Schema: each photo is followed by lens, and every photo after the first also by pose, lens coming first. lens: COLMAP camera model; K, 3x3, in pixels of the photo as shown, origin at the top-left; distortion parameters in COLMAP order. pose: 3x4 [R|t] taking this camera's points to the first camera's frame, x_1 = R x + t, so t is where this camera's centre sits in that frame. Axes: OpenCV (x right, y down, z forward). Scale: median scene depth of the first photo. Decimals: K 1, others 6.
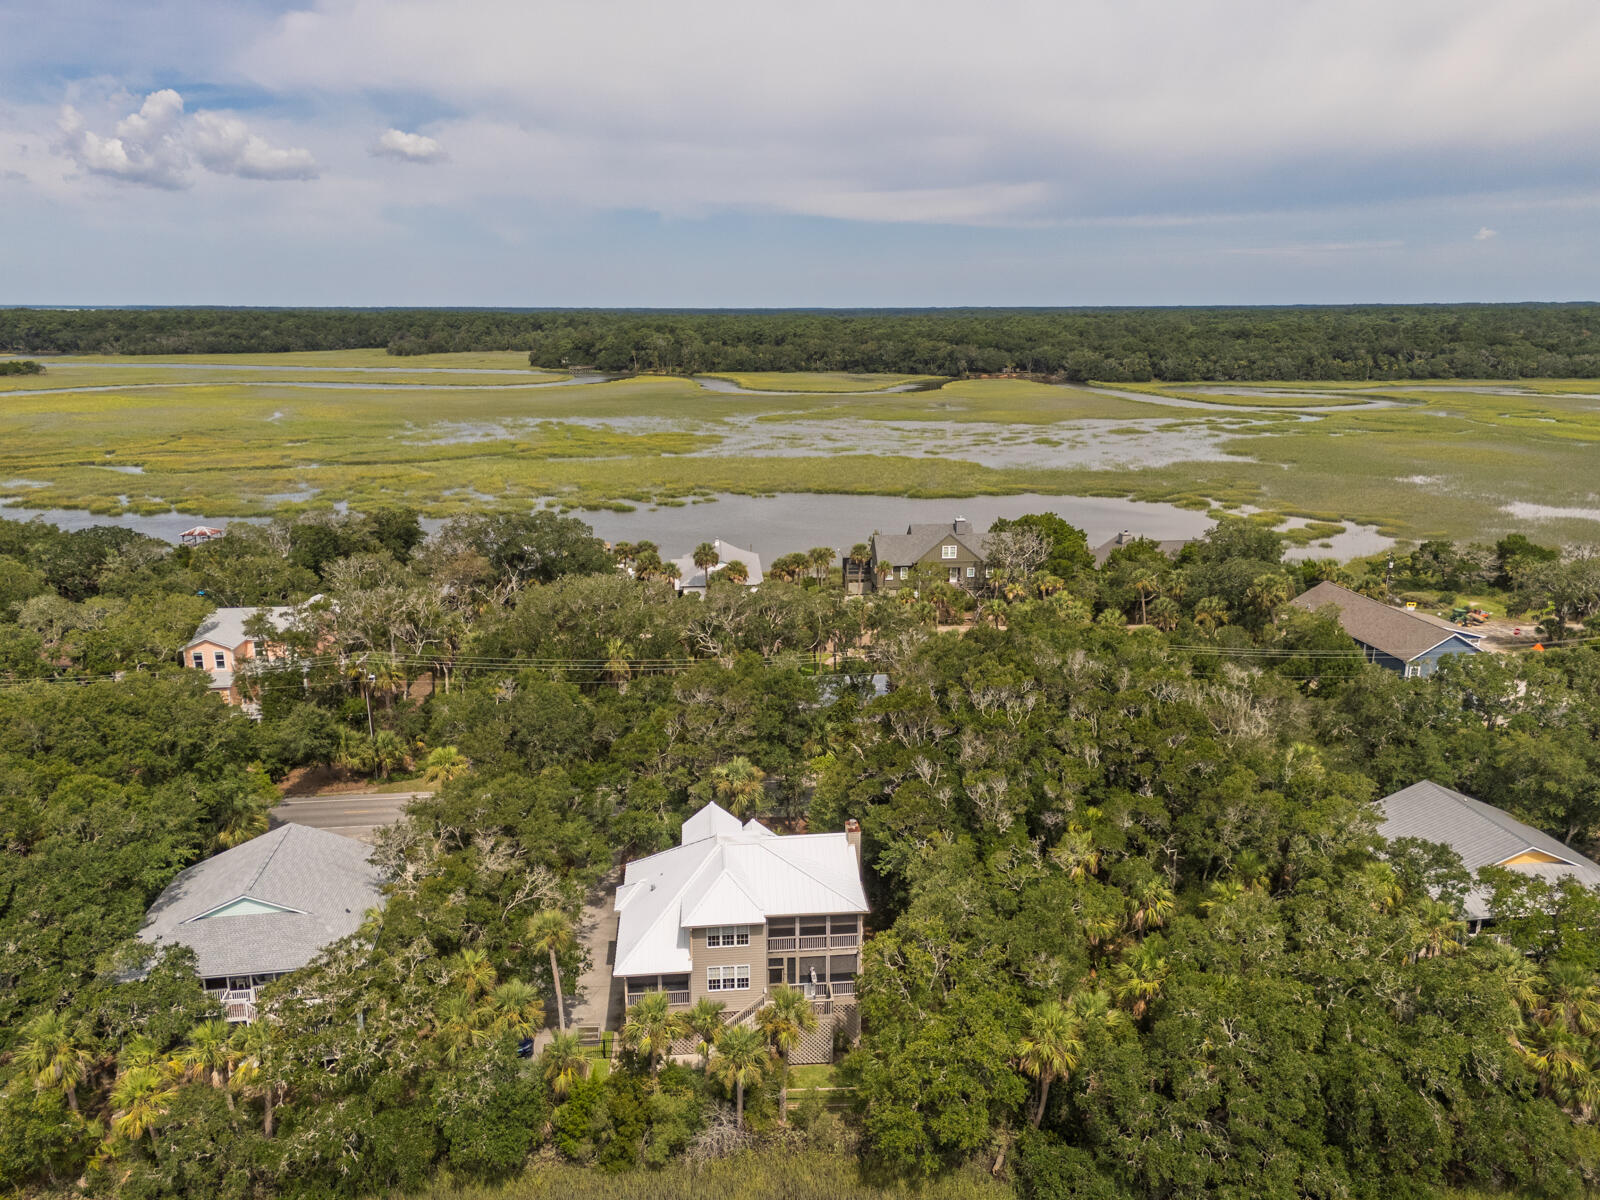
lens RADIAL K [[1178.1, 0, 802.1], [0, 1178.1, 583.2], [0, 0, 1]] dist [0.075792, -0.074546]
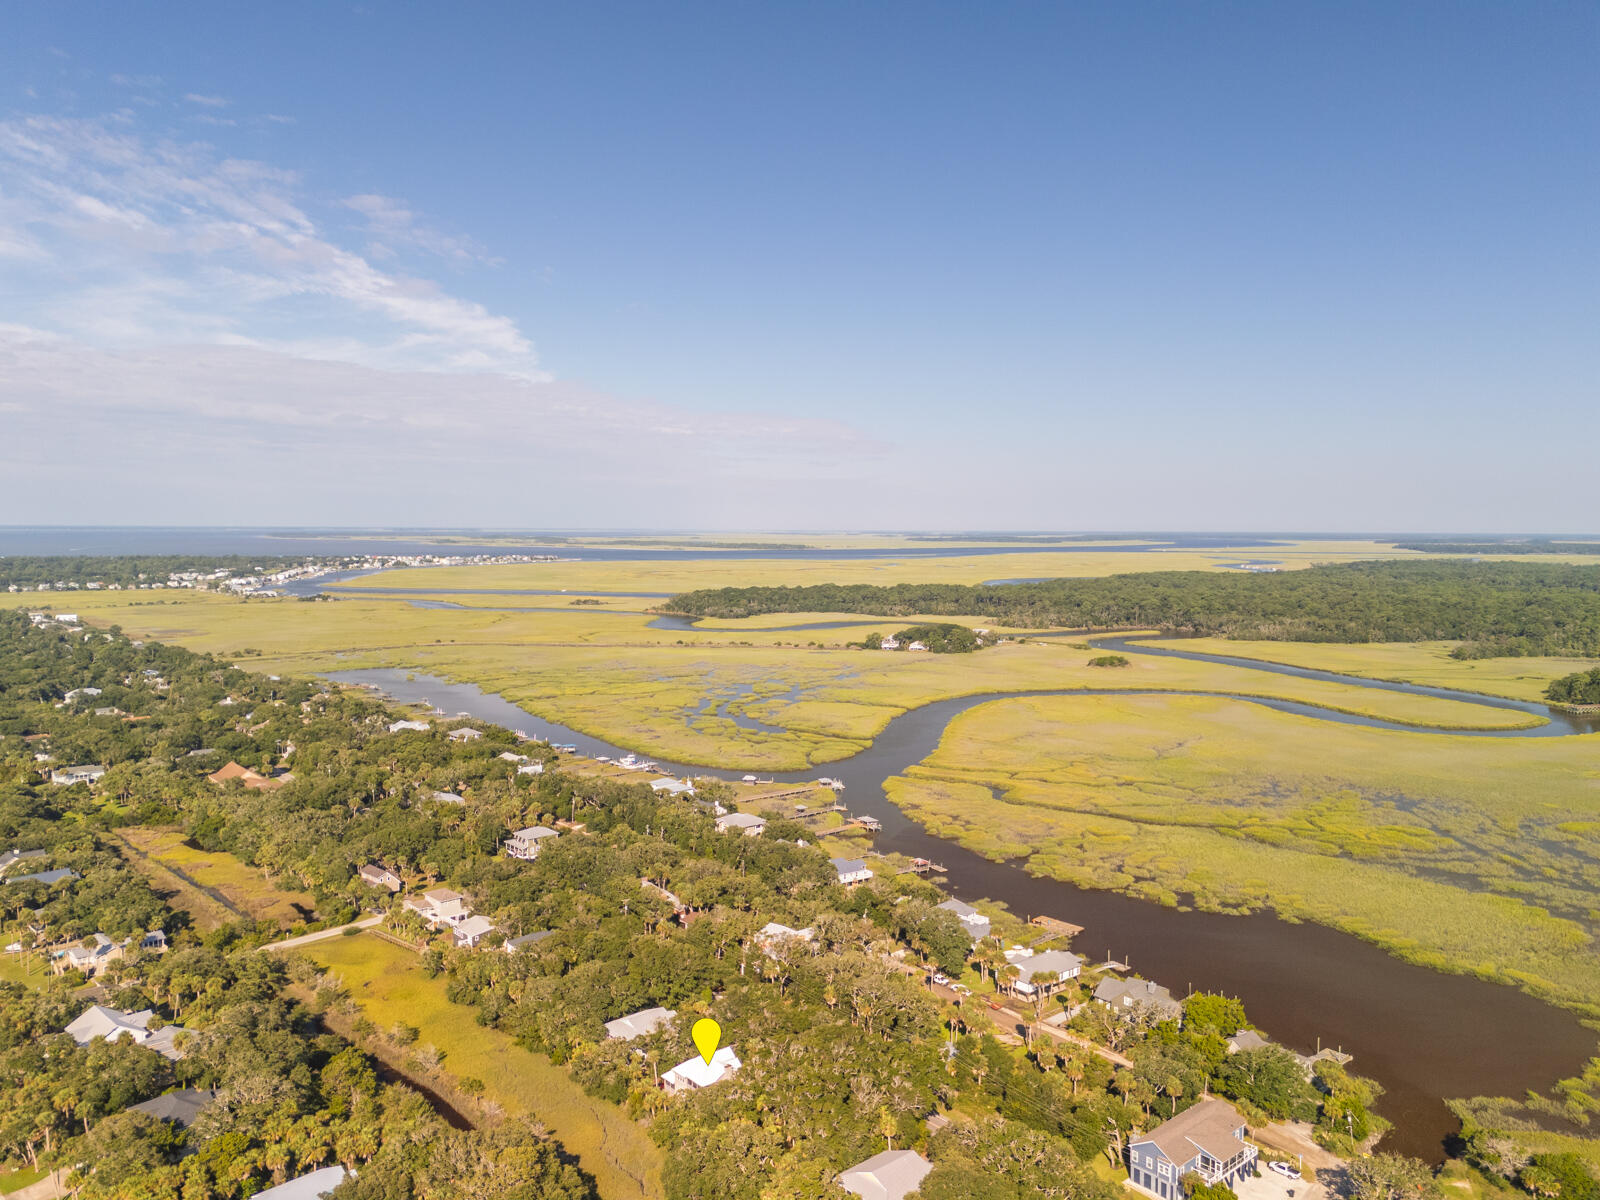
lens RADIAL K [[1178.1, 0, 802.1], [0, 1178.1, 583.2], [0, 0, 1]] dist [0.075792, -0.074546]
pose [[0.564526, 0.045825, -0.824142, 2.777781], [-0.193363, 0.978016, -0.078070, -0.869216], [0.802447, 0.203431, 0.560976, -0.937110]]
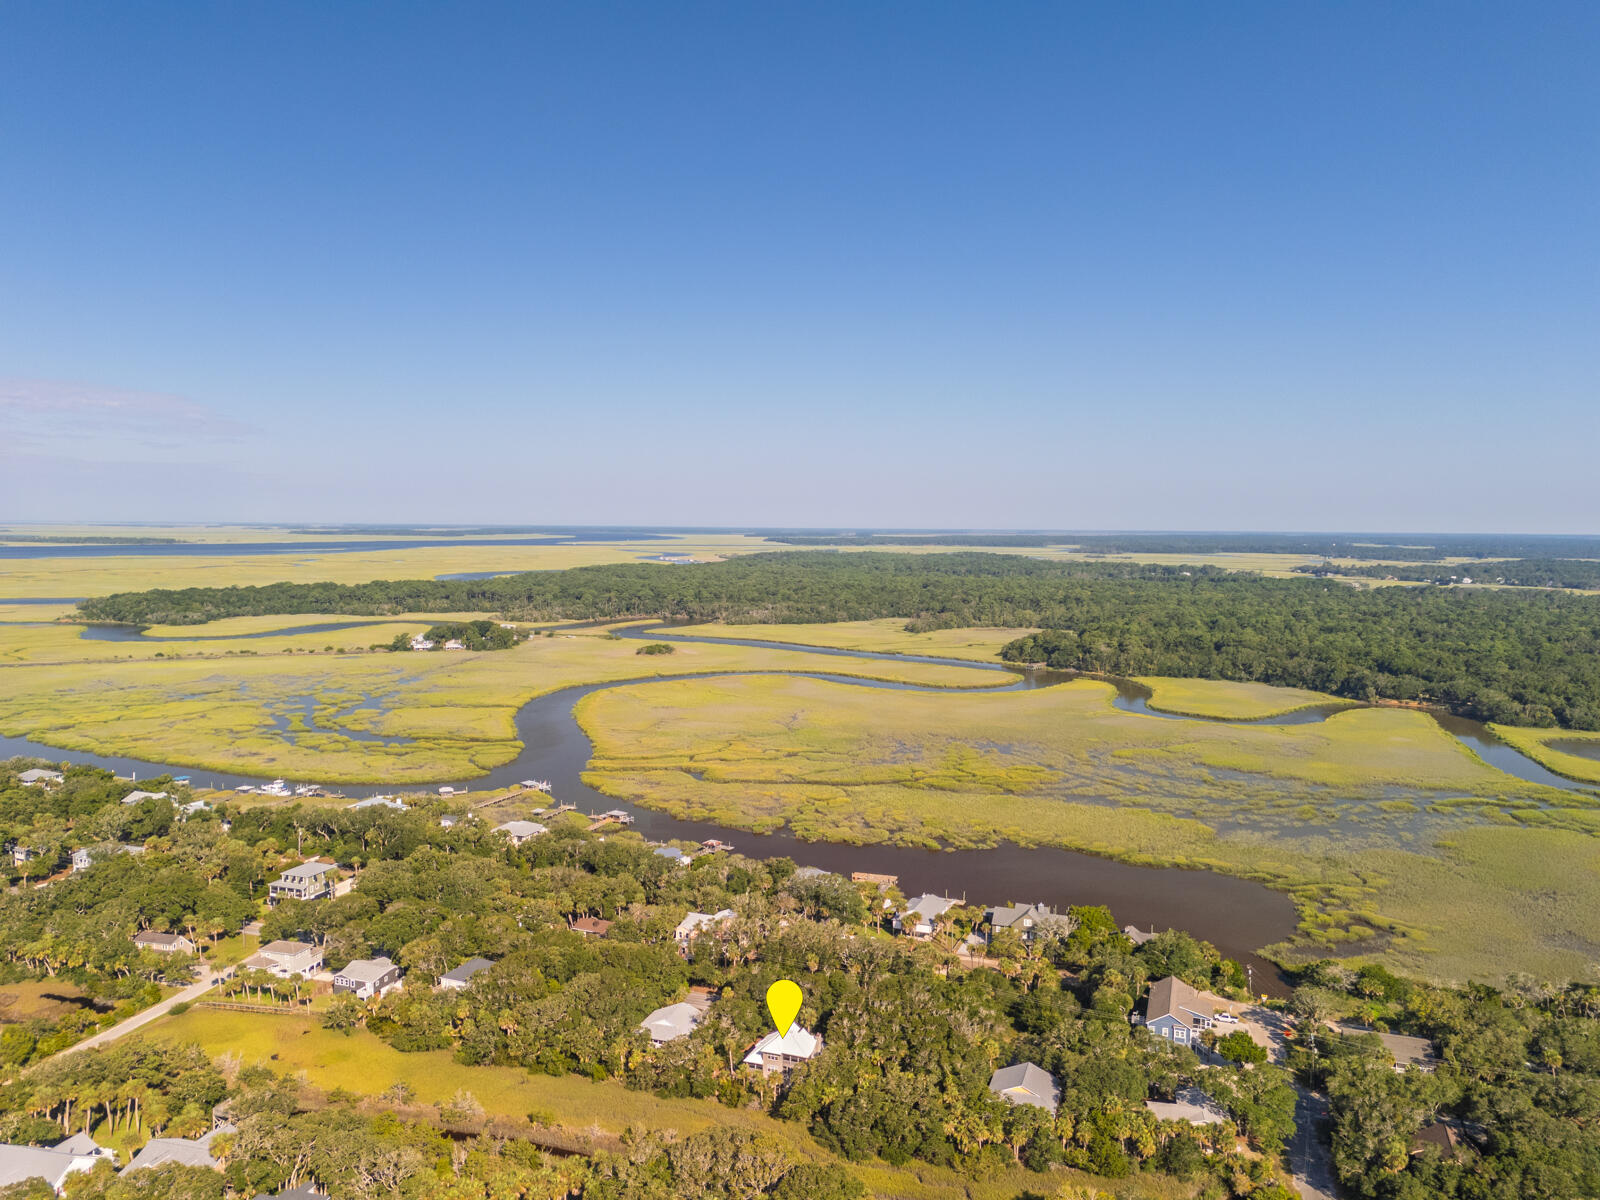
lens RADIAL K [[1178.1, 0, 802.1], [0, 1178.1, 583.2], [0, 0, 1]] dist [0.075792, -0.074546]
pose [[0.896478, 0.032331, -0.441908, 1.476321], [-0.110443, 0.982161, -0.152193, -0.546127], [0.429104, 0.185243, 0.884056, -2.302393]]
